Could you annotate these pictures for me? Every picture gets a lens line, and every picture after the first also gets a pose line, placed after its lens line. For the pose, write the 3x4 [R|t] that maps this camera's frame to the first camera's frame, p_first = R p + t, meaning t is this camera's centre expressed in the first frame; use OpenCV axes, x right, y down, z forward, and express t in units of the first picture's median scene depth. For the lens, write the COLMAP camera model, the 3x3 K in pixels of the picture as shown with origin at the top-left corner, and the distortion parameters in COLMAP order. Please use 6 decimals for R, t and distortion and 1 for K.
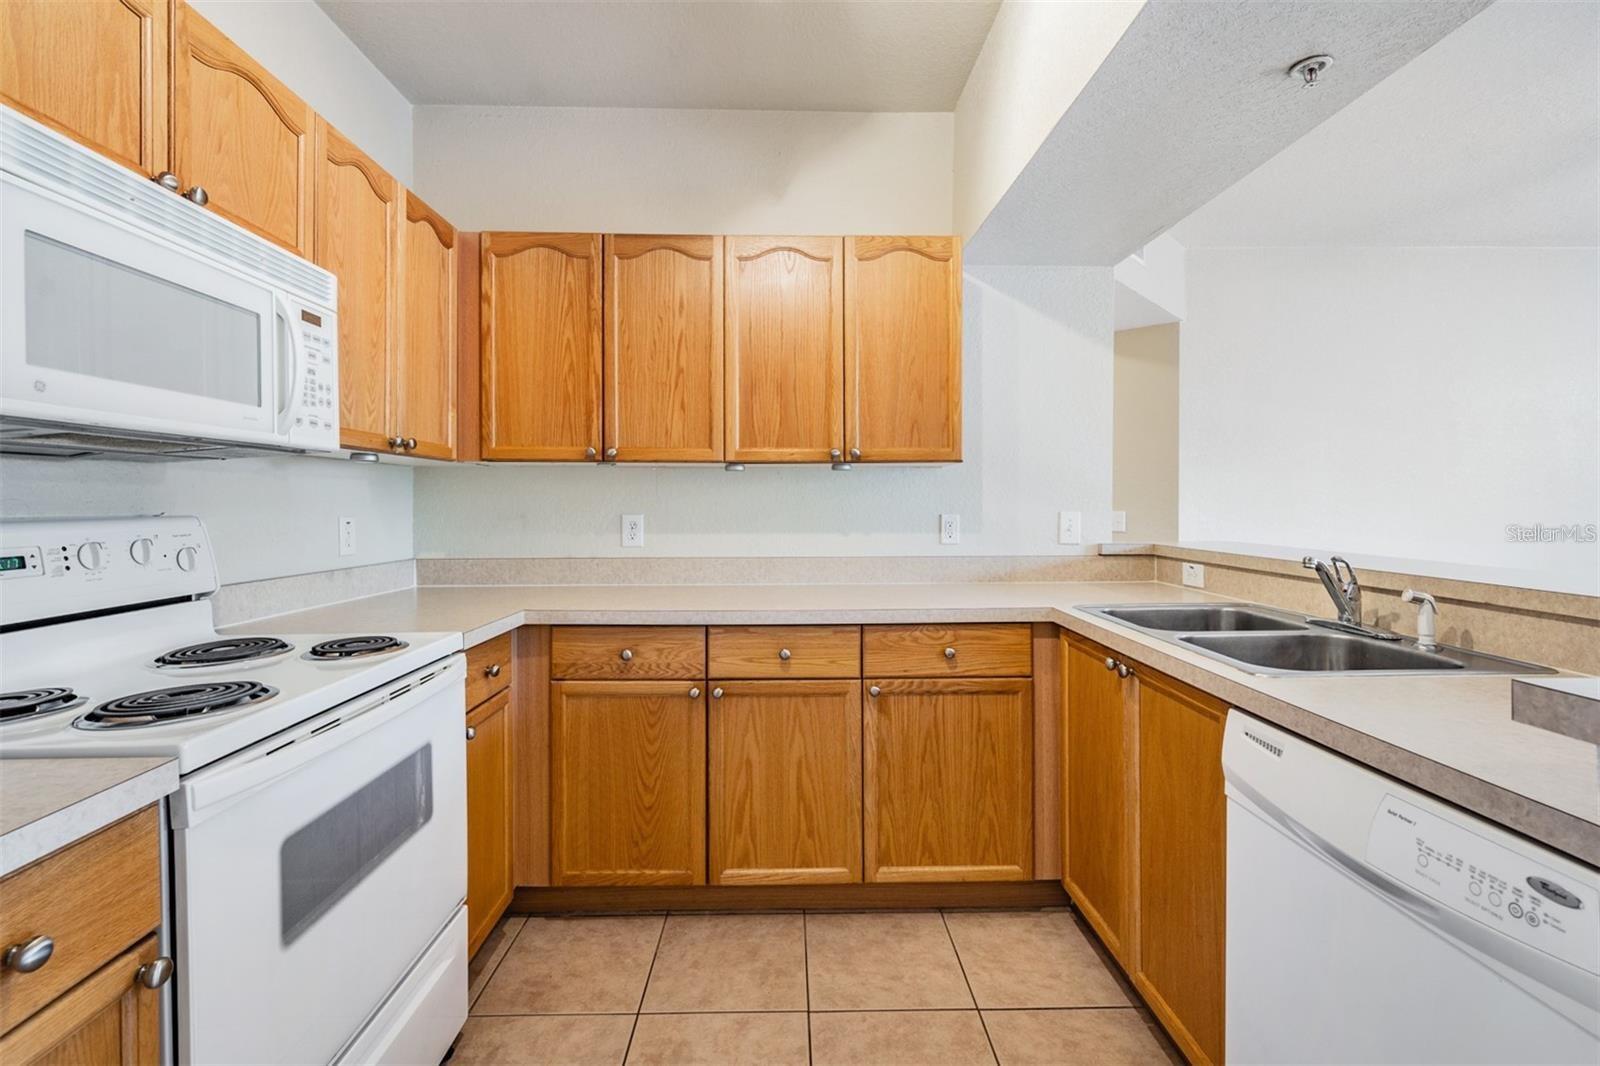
lens RADIAL K [[719.6, 0, 807.5], [0, 719.6, 504.3], [0, 0, 1]] dist [0.000489, -0.000857]
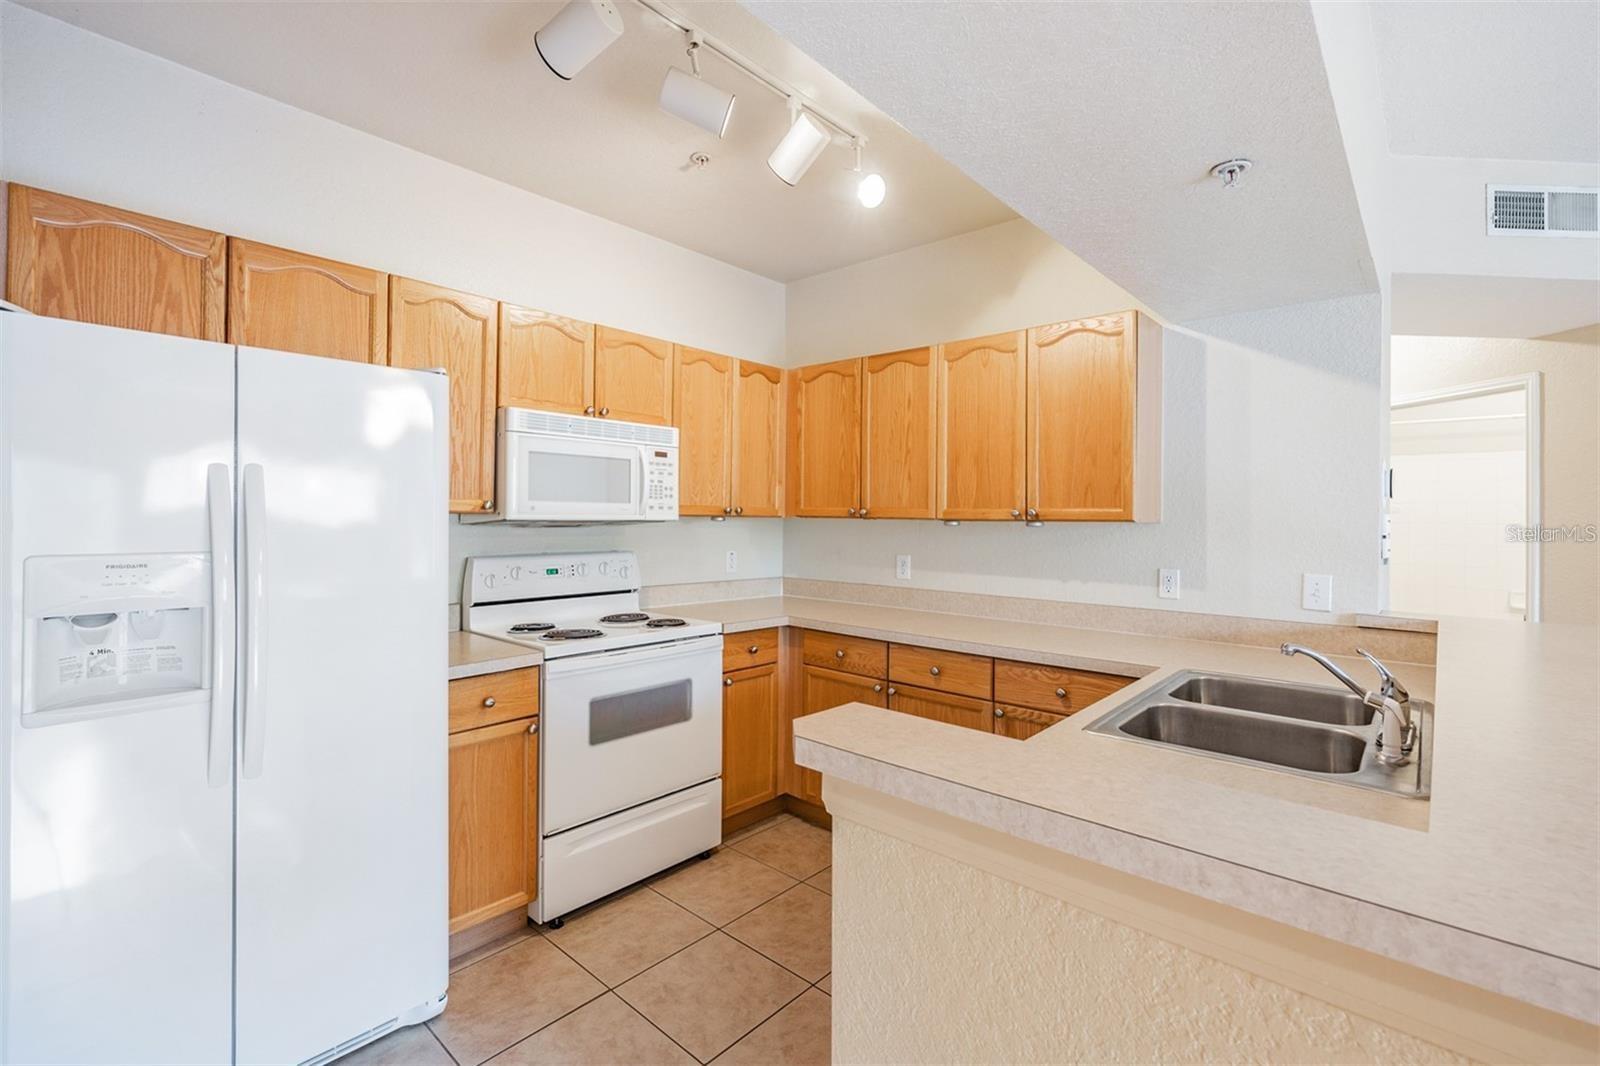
lens RADIAL K [[719.6, 0, 807.9], [0, 719.6, 510.2], [0, 0, 1]] dist [0.000489, -0.000857]
pose [[0.727921, 0.006976, -0.685625, 0.708052], [-0.016519, 0.999836, -0.007366, -0.072346], [0.685462, 0.016688, 0.727917, -0.116645]]
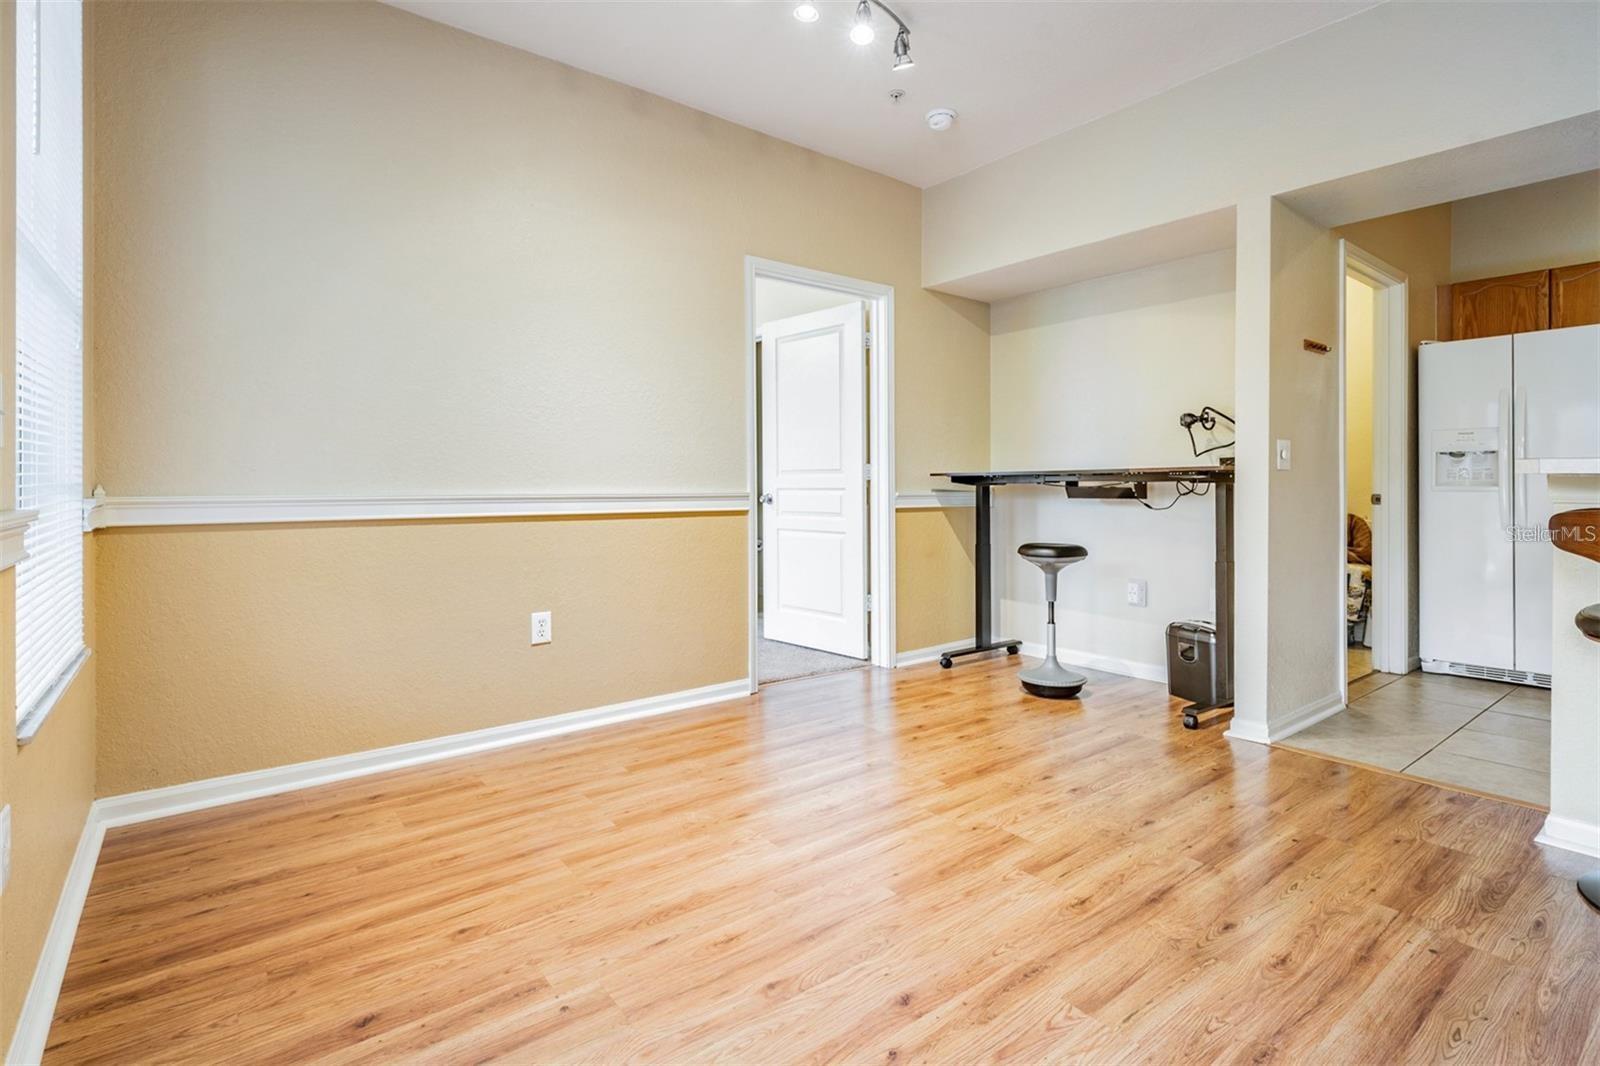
lens RADIAL K [[773.9, 0, 806.6], [0, 773.9, 477.2], [0, 0, 1]] dist [0.002545, 0.001337]
pose [[-0.806716, 0.001894, -0.590936, 2.200060], [0.002155, 0.999998, 0.000264, 0.094496], [0.590935, -0.001061, -0.806718, 0.530296]]
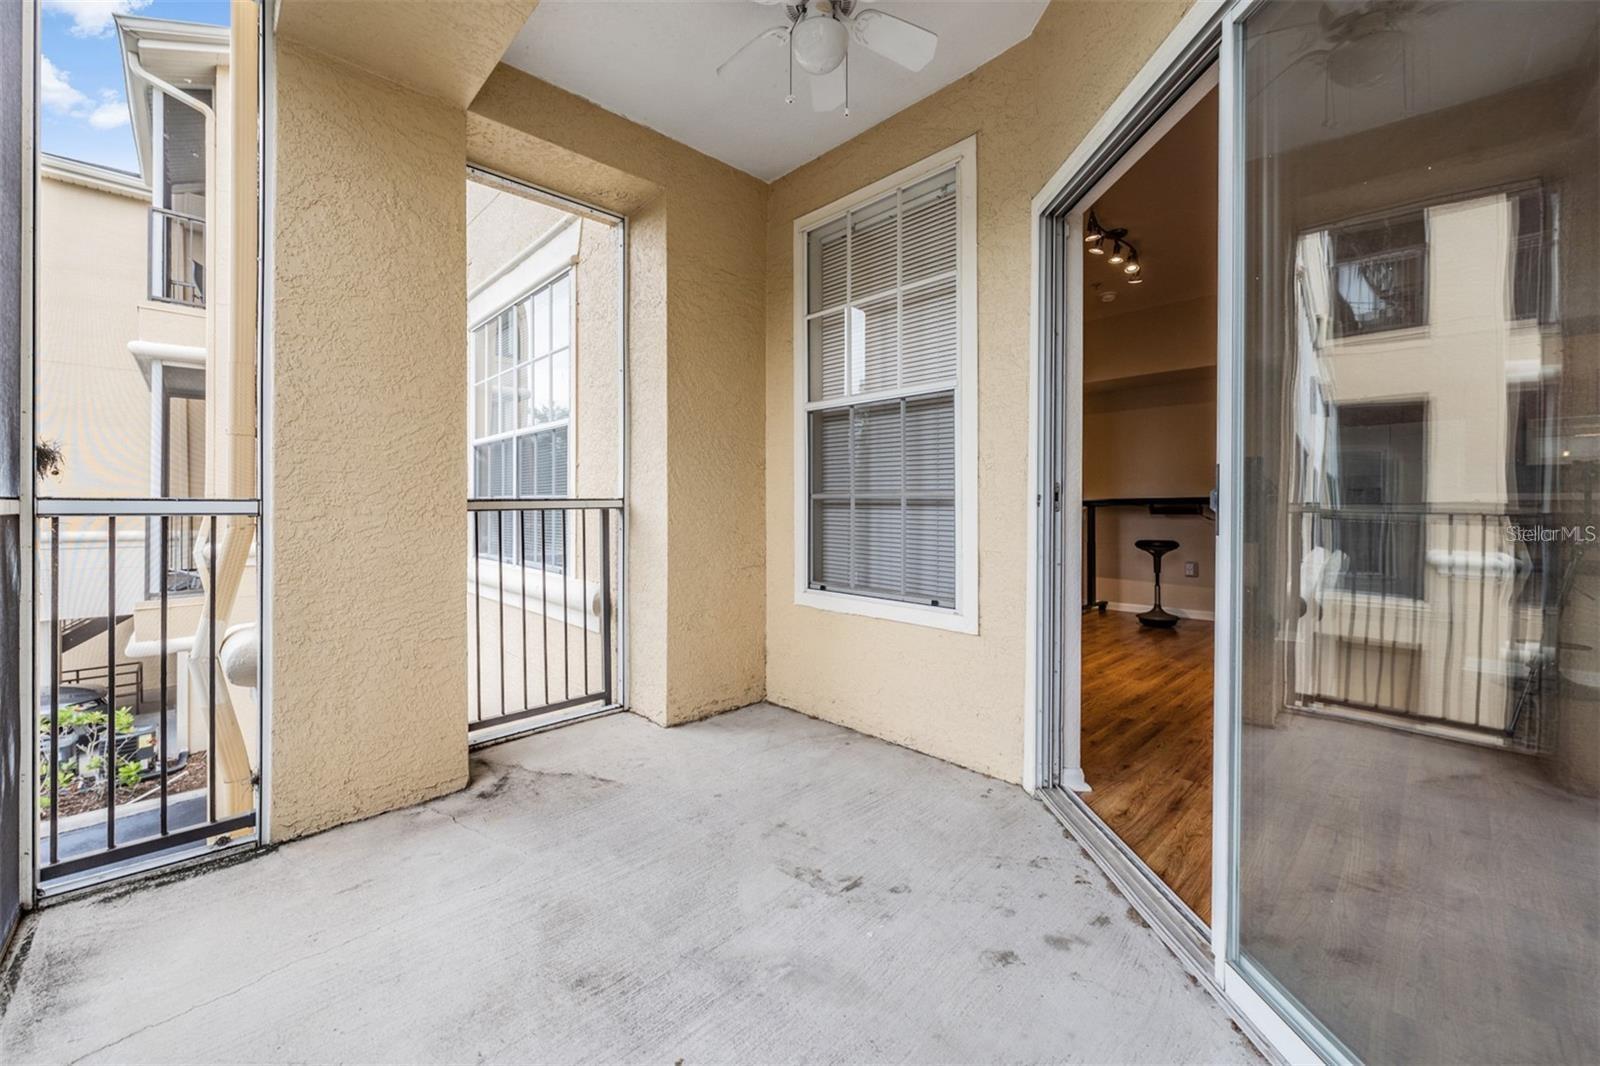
lens RADIAL K [[619.0, 0, 804.6], [0, 619.0, 502.6], [0, 0, 1]] dist [-0.002226, 0.000033]
pose [[-0.741556, -0.002684, -0.670885, 3.437509], [-0.000746, 0.999995, -0.003177, 0.110288], [0.670890, -0.001855, -0.741555, 0.302741]]
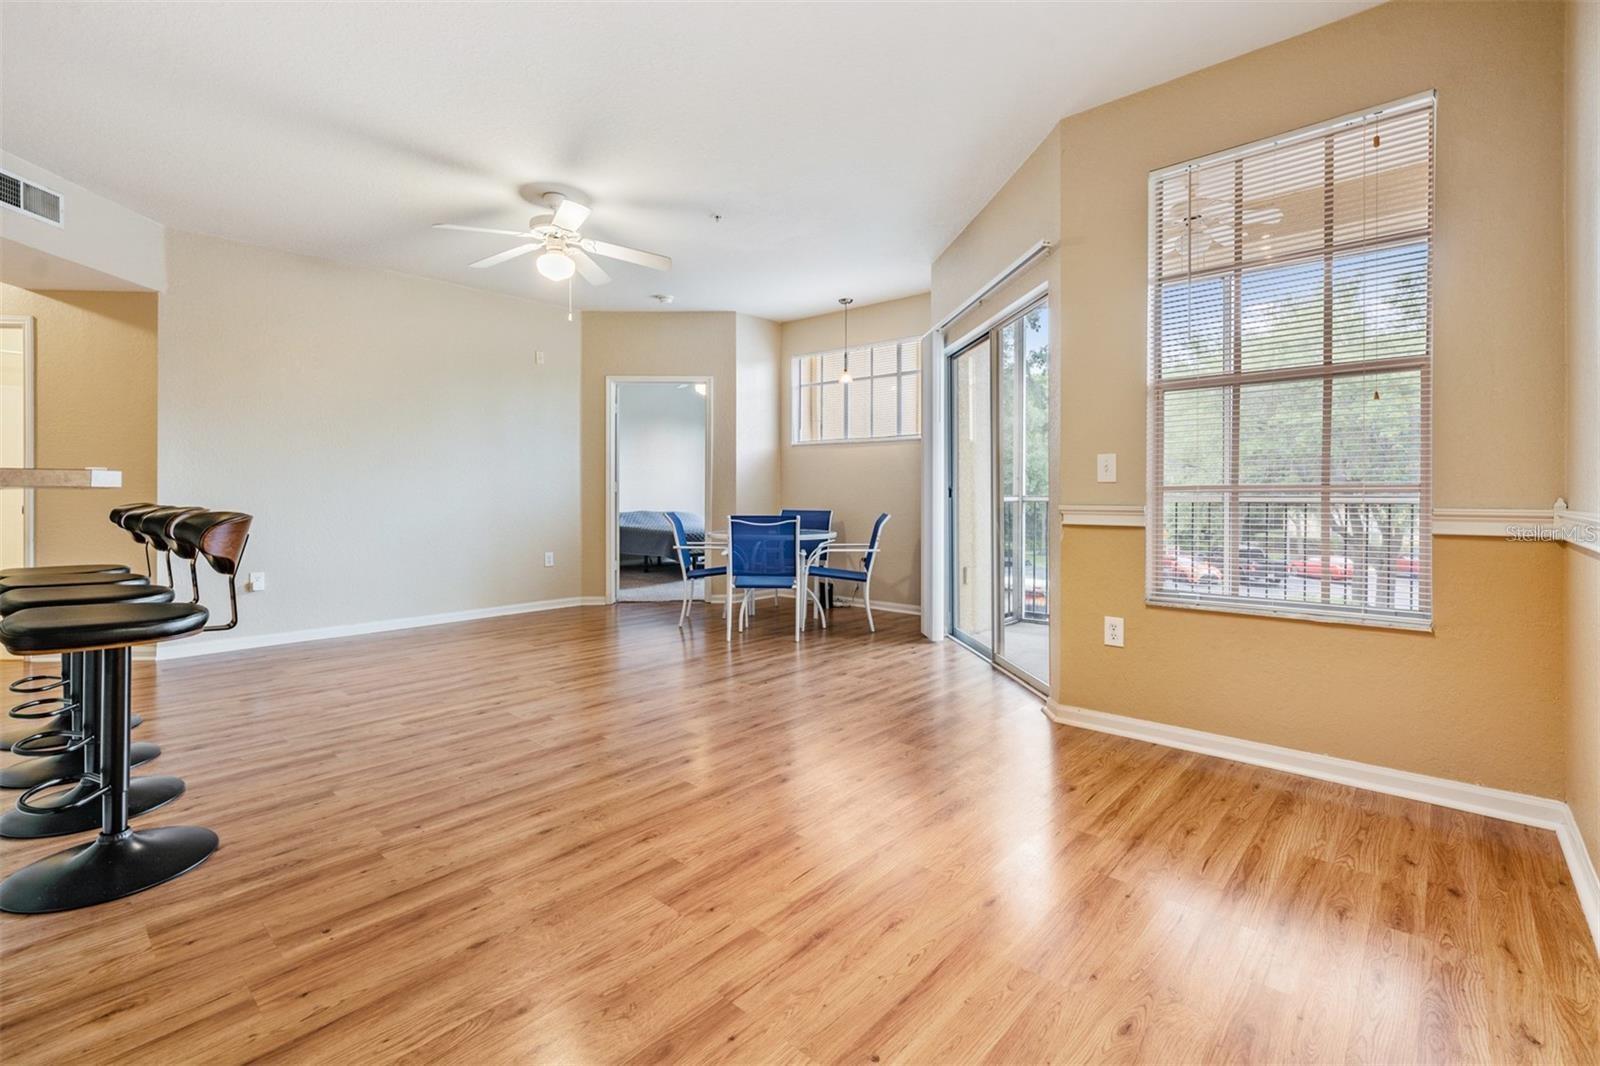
lens RADIAL K [[719.6, 0, 791.6], [0, 719.6, 499.1], [0, 0, 1]] dist [0.000489, -0.000857]
pose [[0.694720, -0.002470, 0.719276, 0.821083], [-0.000148, 0.999994, 0.003577, 0.101650], [-0.719280, -0.002592, 0.694715, -0.866785]]
